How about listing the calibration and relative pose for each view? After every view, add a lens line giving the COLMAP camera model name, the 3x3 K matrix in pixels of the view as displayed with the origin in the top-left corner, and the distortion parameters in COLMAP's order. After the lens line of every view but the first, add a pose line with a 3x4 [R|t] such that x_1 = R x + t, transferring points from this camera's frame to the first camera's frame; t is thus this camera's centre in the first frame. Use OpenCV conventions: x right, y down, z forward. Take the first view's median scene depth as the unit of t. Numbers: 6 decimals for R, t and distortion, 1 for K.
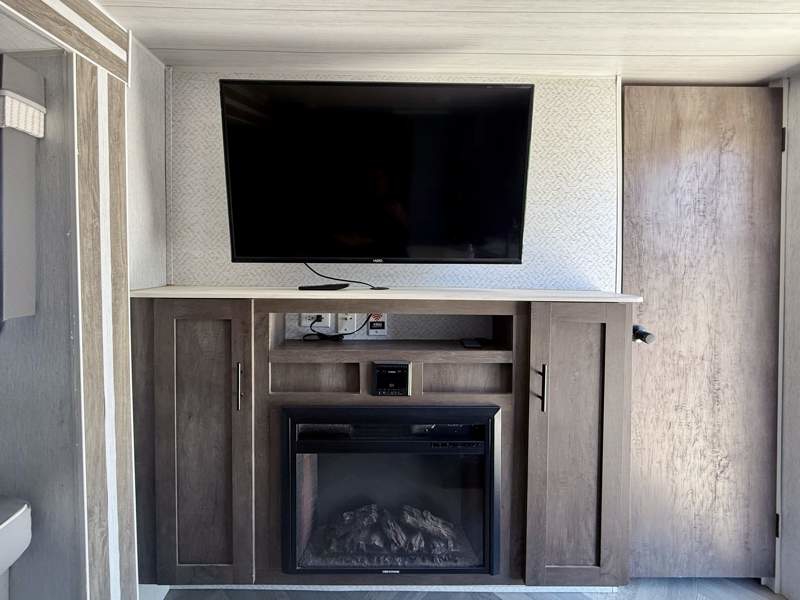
lens RADIAL K [[320.4, 0, 379.4], [0, 320.4, 265.9], [0, 0, 1]] dist [0.000492, -0.000065]
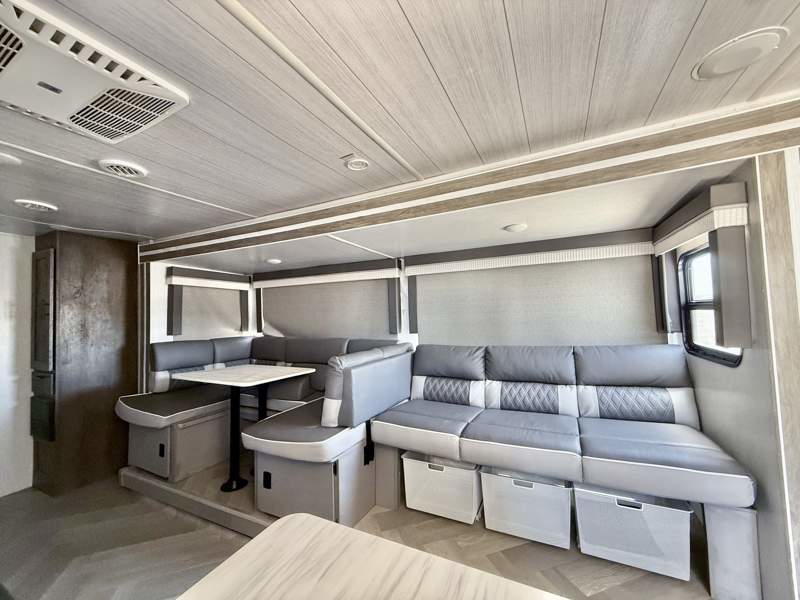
lens RADIAL K [[320.4, 0, 400.4], [0, 320.4, 300.8], [0, 0, 1]] dist [0.000492, -0.000065]
pose [[-0.442108, -0.023210, -0.896661, 0.696469], [0.012171, 0.999418, -0.031871, -0.023223], [0.896879, -0.025003, -0.441568, 0.179454]]
